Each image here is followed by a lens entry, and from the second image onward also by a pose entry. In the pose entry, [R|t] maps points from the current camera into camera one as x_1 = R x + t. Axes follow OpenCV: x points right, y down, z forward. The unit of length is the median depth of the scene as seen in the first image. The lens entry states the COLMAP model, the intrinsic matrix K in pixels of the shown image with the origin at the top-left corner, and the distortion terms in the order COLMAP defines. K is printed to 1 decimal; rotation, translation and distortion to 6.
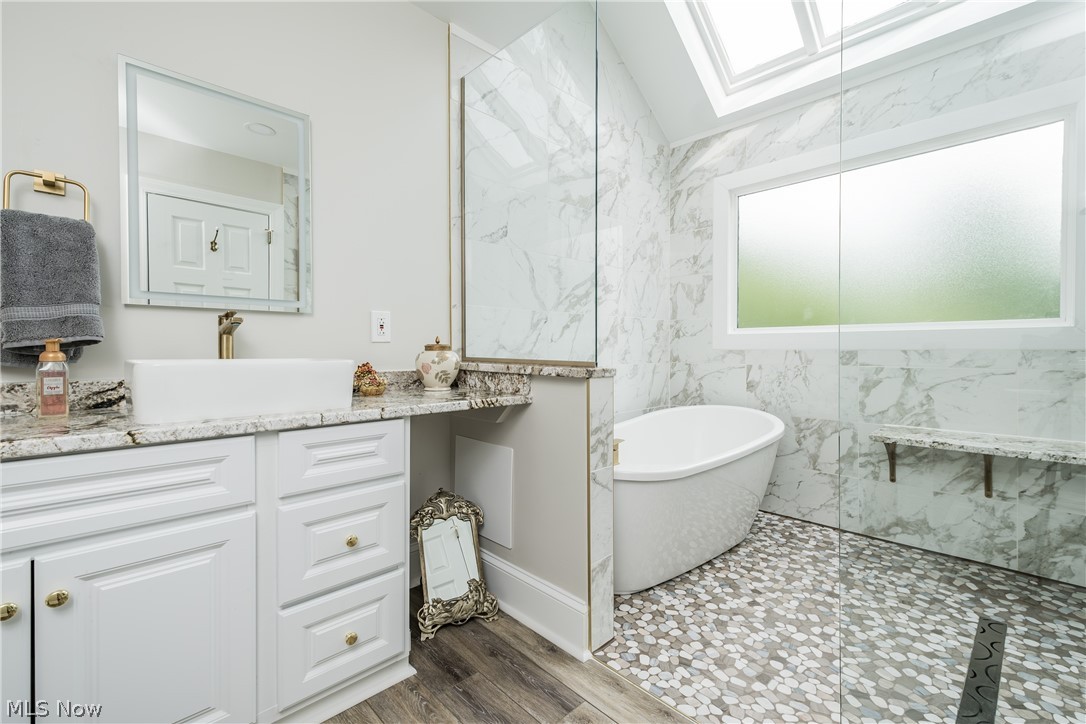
lens RADIAL K [[477.4, 0, 547.3], [0, 477.4, 354.0], [0, 0, 1]] dist [0.020332, -0.005361]
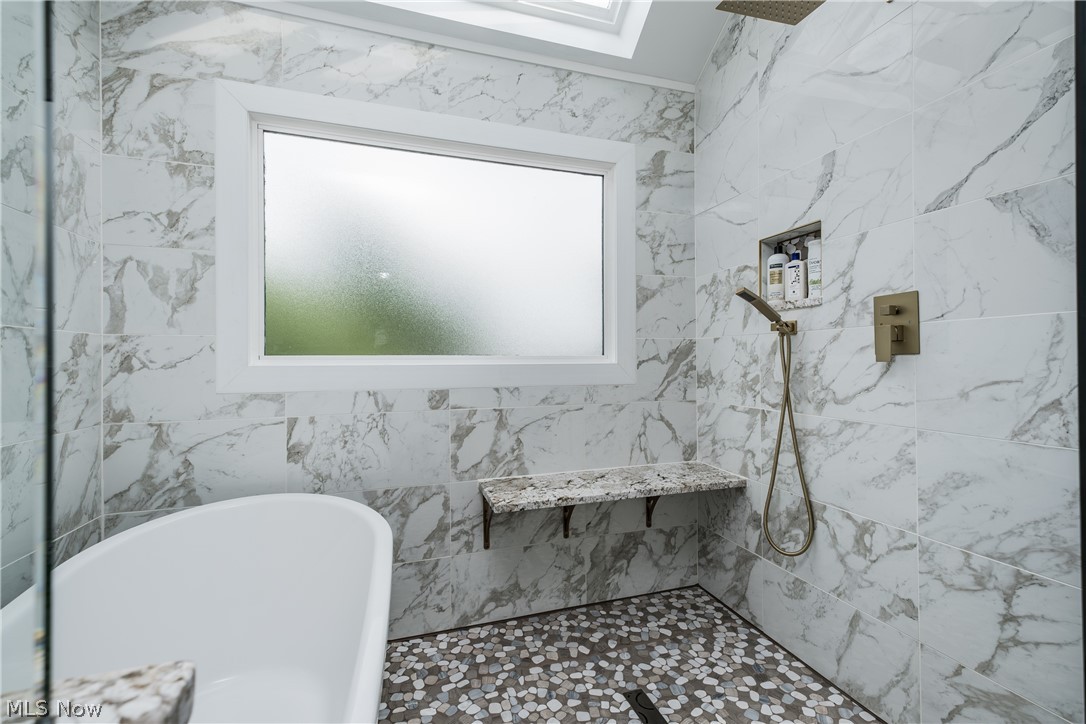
lens RADIAL K [[477.4, 0, 549.1], [0, 477.4, 357.3], [0, 0, 1]] dist [0.020332, -0.005361]
pose [[0.439008, 0.004698, 0.898471, 0.025510], [0.013996, 0.999829, -0.012067, -0.042674], [-0.898374, 0.017872, 0.438867, 0.469804]]
